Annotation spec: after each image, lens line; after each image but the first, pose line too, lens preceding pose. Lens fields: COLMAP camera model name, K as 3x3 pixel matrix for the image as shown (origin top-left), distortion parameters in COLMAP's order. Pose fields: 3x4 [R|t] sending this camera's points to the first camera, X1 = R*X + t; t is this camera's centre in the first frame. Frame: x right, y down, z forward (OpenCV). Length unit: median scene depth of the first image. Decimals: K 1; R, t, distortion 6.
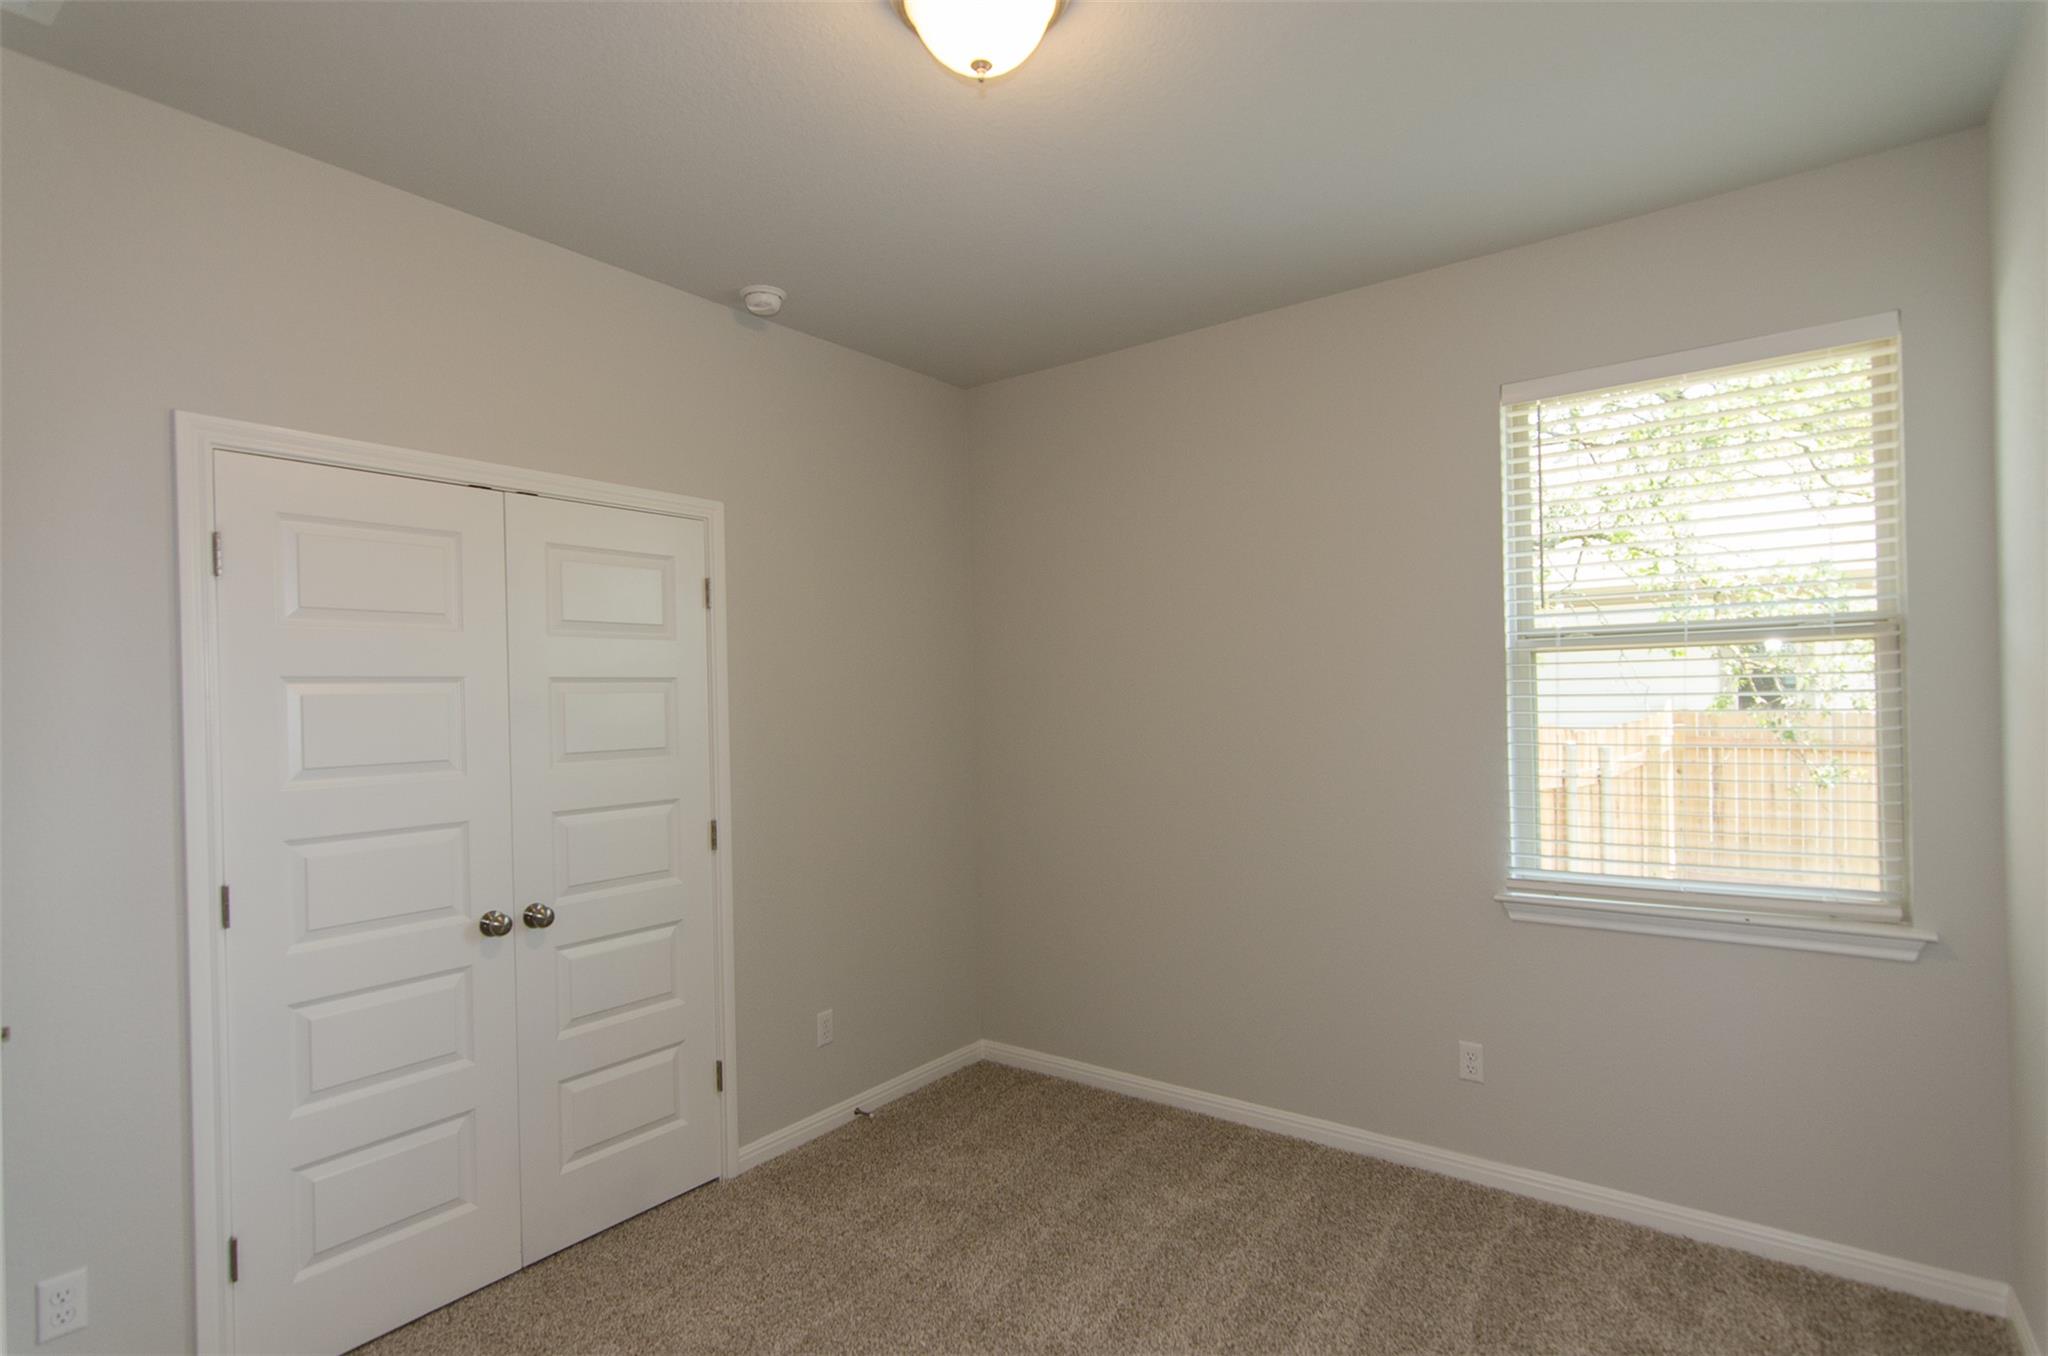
lens RADIAL K [[1010.8, 0, 1017.7], [0, 1010.8, 693.2], [0, 0, 1]] dist [-0.006781, 0.004747]
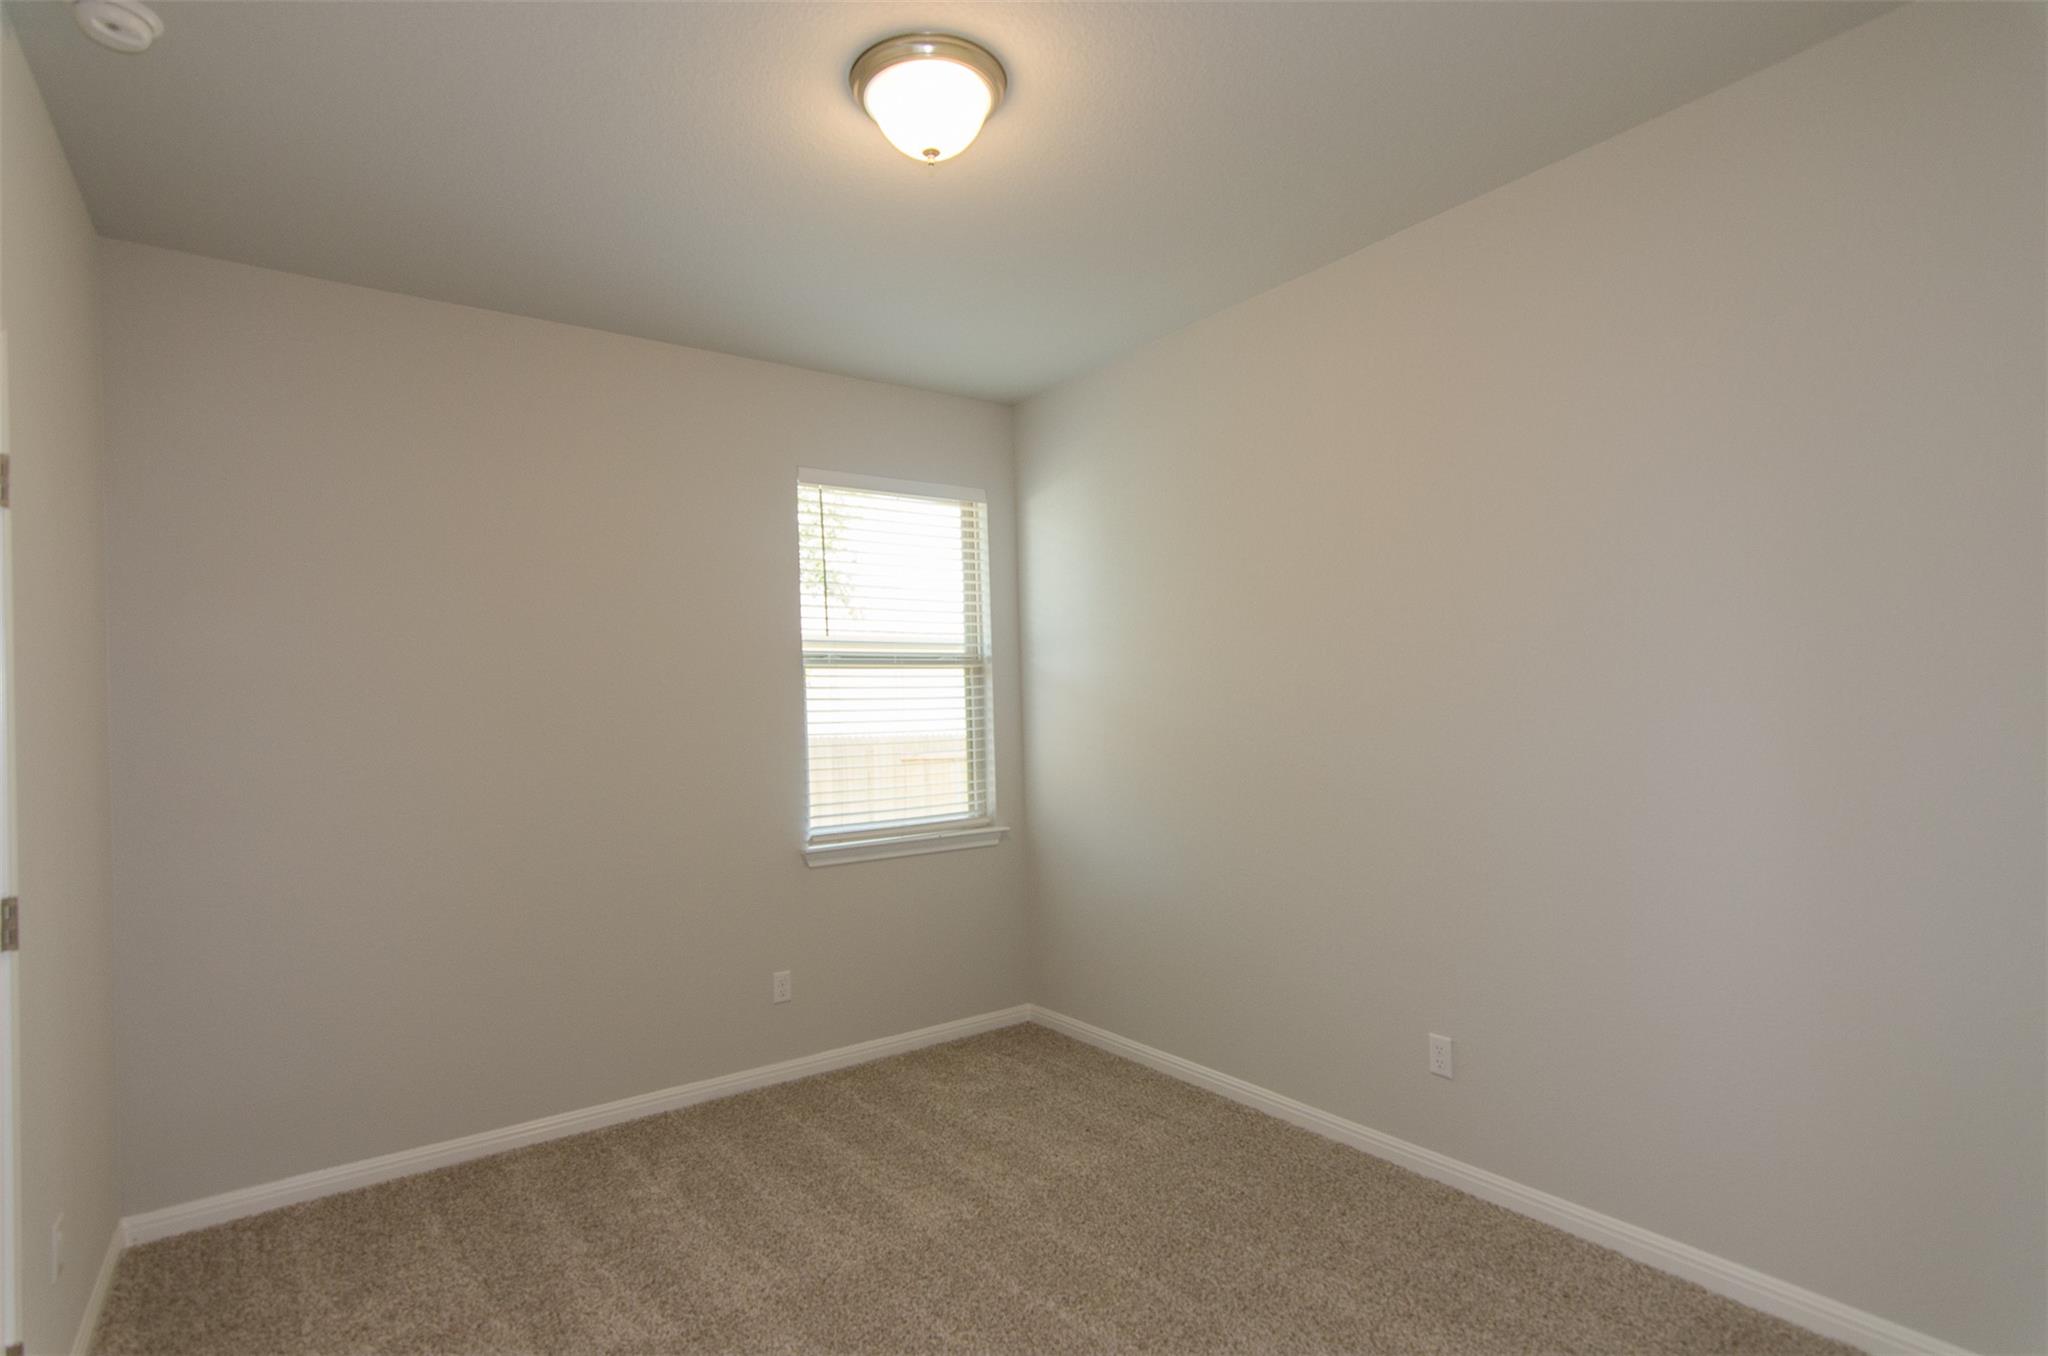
lens RADIAL K [[1010.8, 0, 1039.5], [0, 1010.8, 677.6], [0, 0, 1]] dist [-0.006781, 0.004747]
pose [[0.290978, 0.037848, 0.955981, -0.779647], [0.012309, 0.998986, -0.043297, 0.039284], [-0.956650, 0.024365, 0.290218, 0.351542]]
